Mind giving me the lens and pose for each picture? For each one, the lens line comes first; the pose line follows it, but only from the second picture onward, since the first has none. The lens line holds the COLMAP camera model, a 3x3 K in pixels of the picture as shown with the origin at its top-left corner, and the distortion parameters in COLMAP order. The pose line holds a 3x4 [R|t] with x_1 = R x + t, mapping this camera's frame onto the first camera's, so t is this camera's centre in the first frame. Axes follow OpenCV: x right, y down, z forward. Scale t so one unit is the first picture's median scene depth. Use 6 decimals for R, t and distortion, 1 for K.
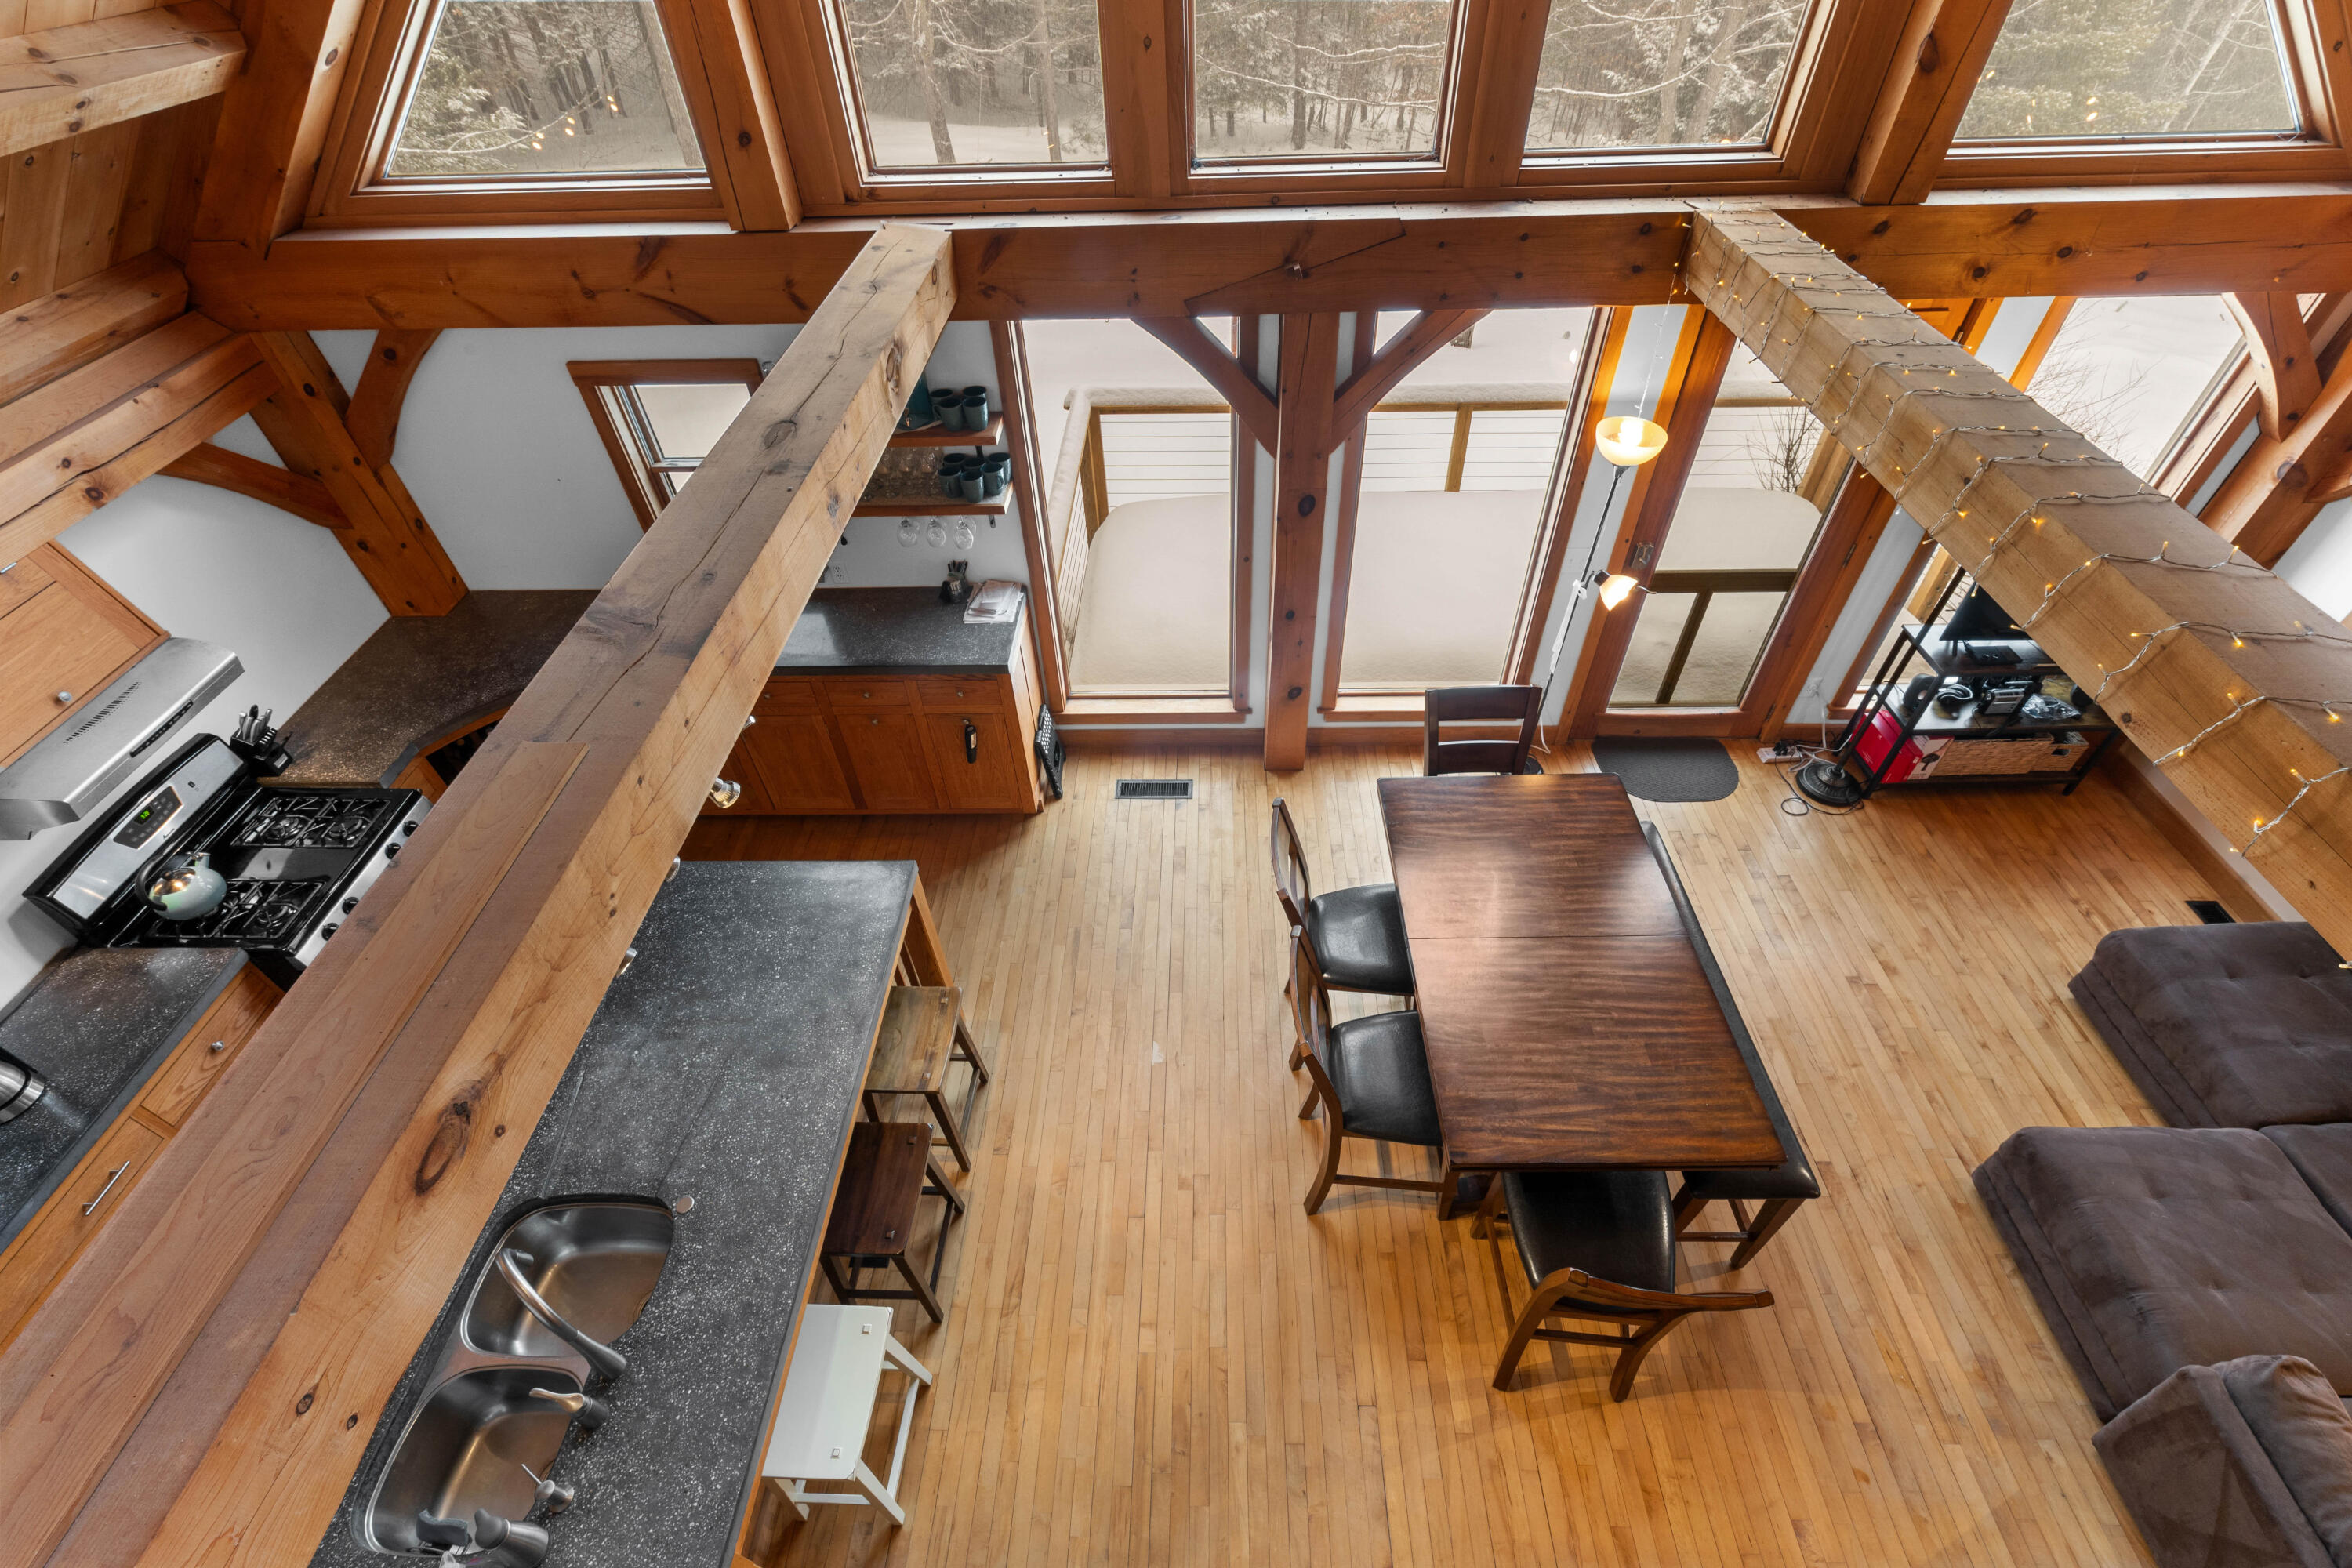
lens RADIAL K [[1017.2, 0, 1181.3], [0, 1017.2, 778.7], [0, 0, 1]] dist [0.004873, -0.001742]
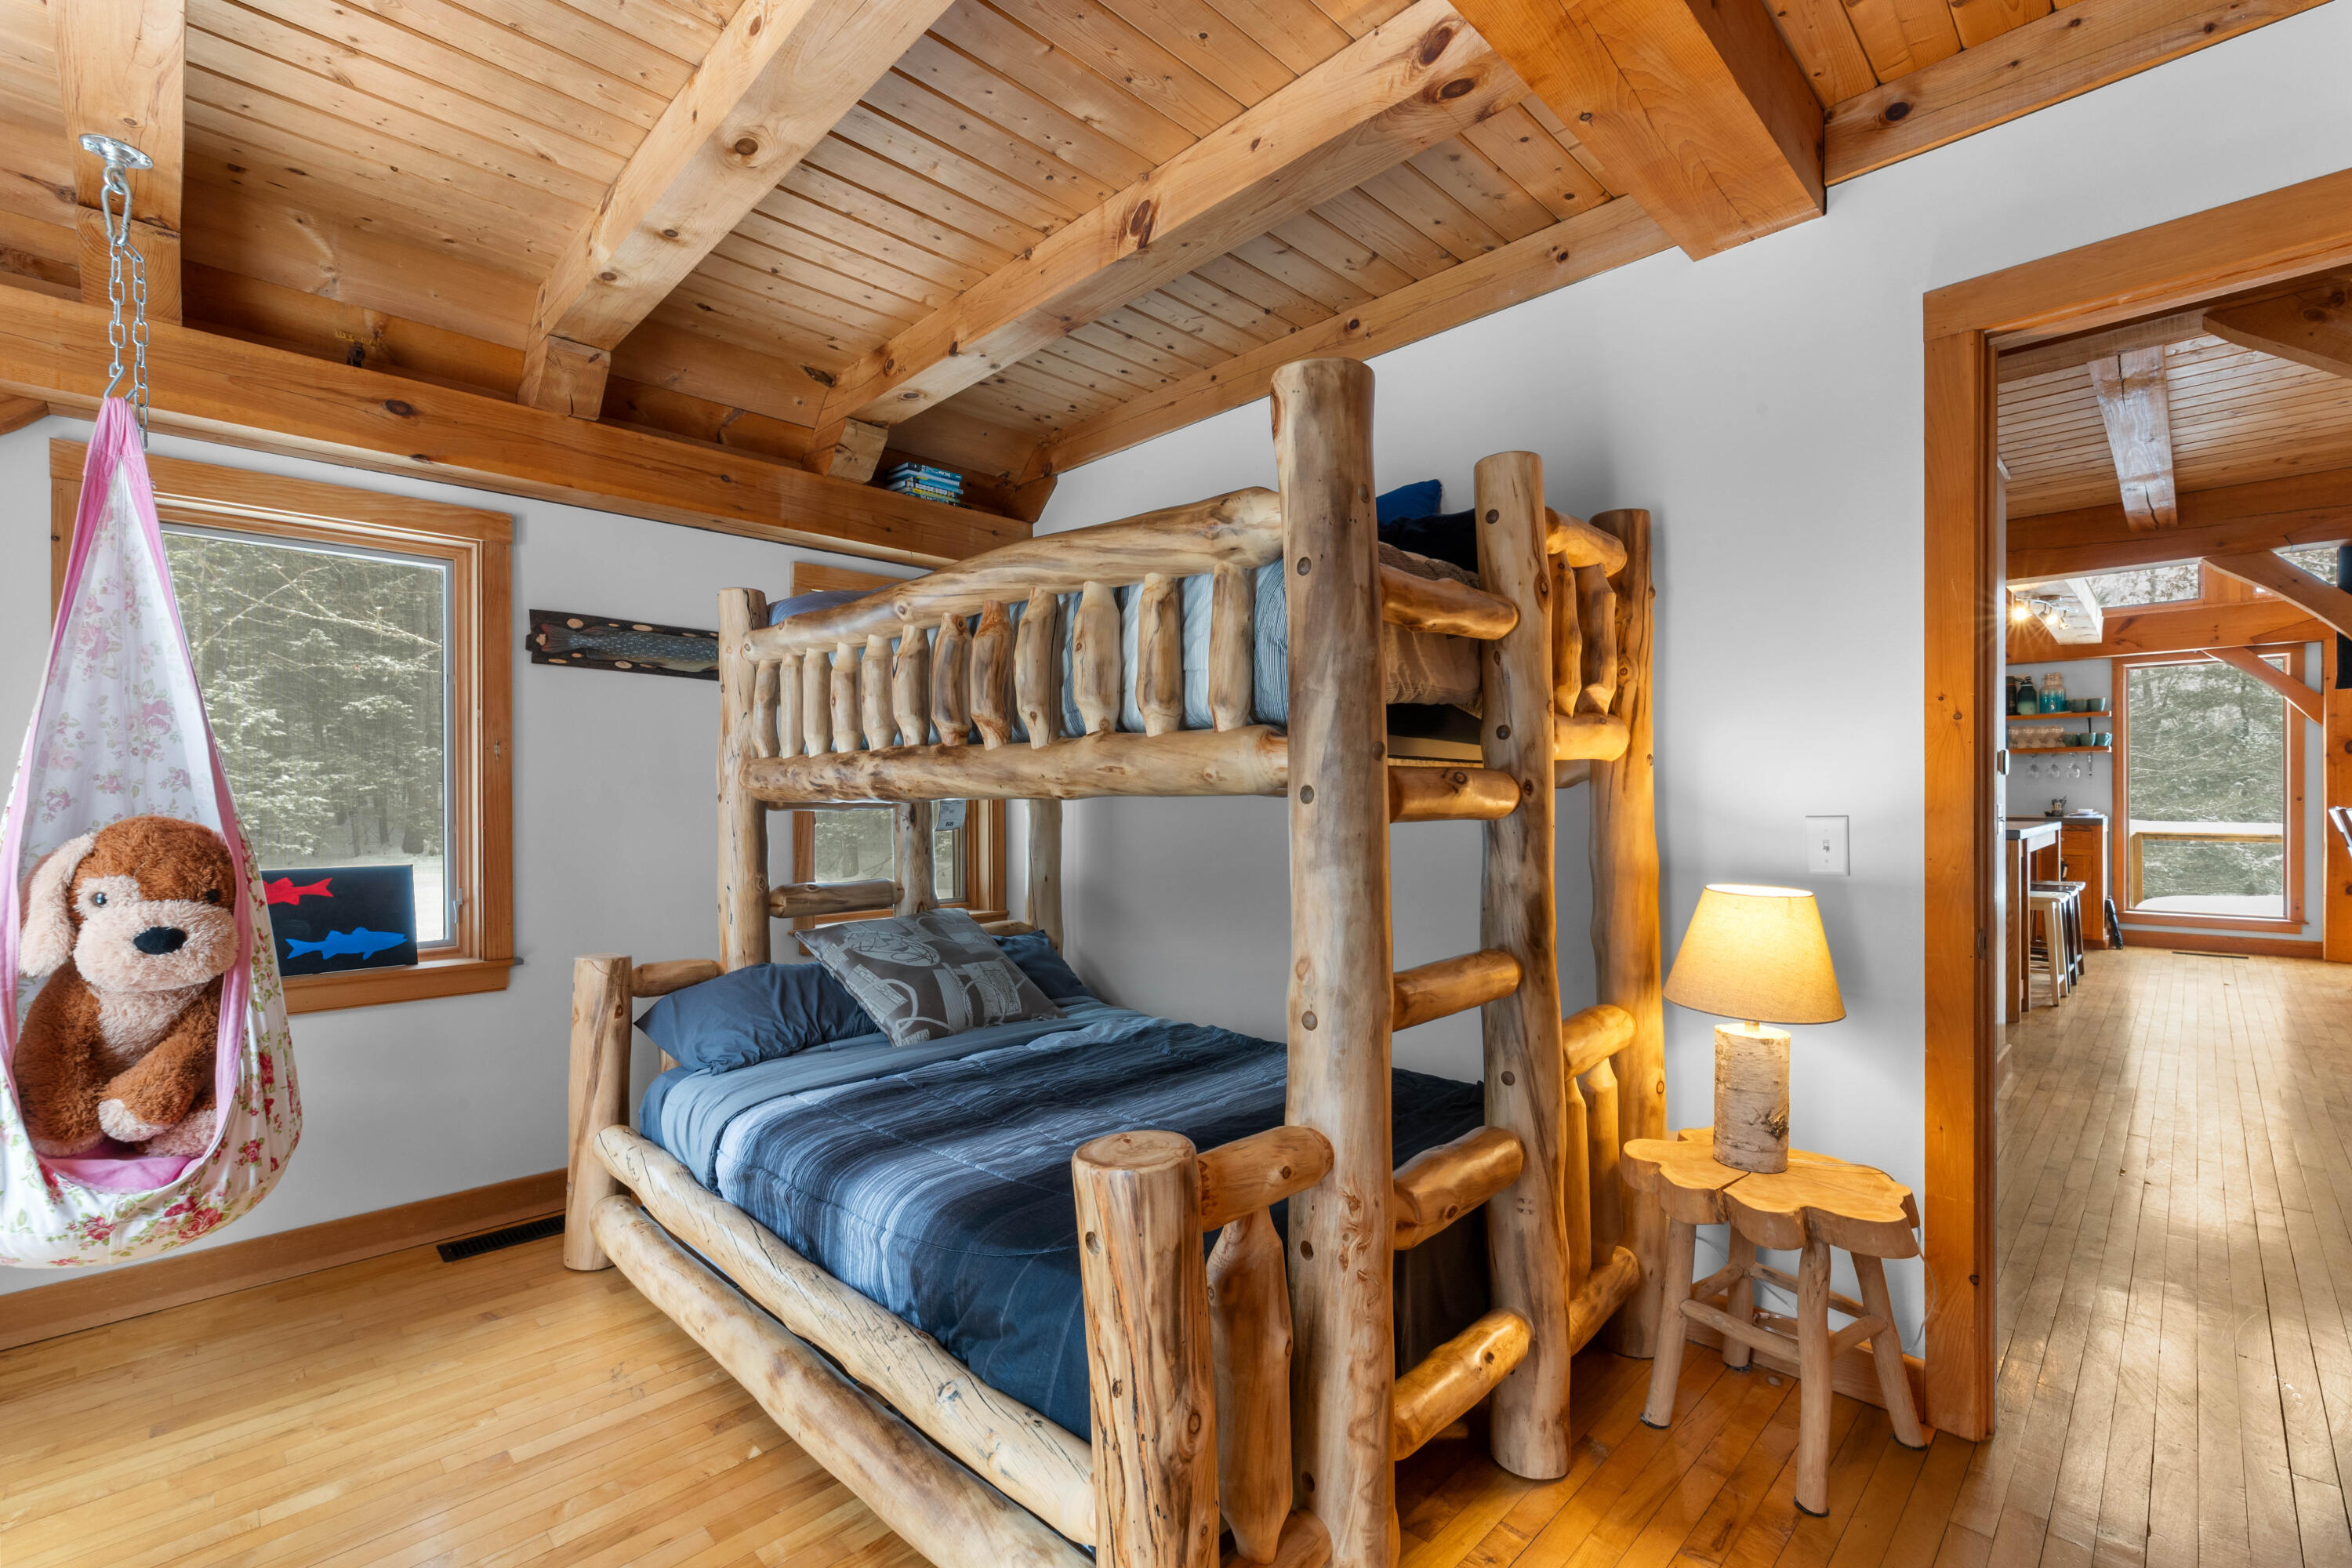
lens RADIAL K [[1017.2, 0, 1180.3], [0, 1017.2, 806.8], [0, 0, 1]] dist [0.004873, -0.001742]
pose [[0.722575, 0.026510, -0.690784, -0.117090], [-0.489574, 0.725115, -0.484278, 1.697869], [0.488060, 0.688117, 0.536929, -0.845655]]
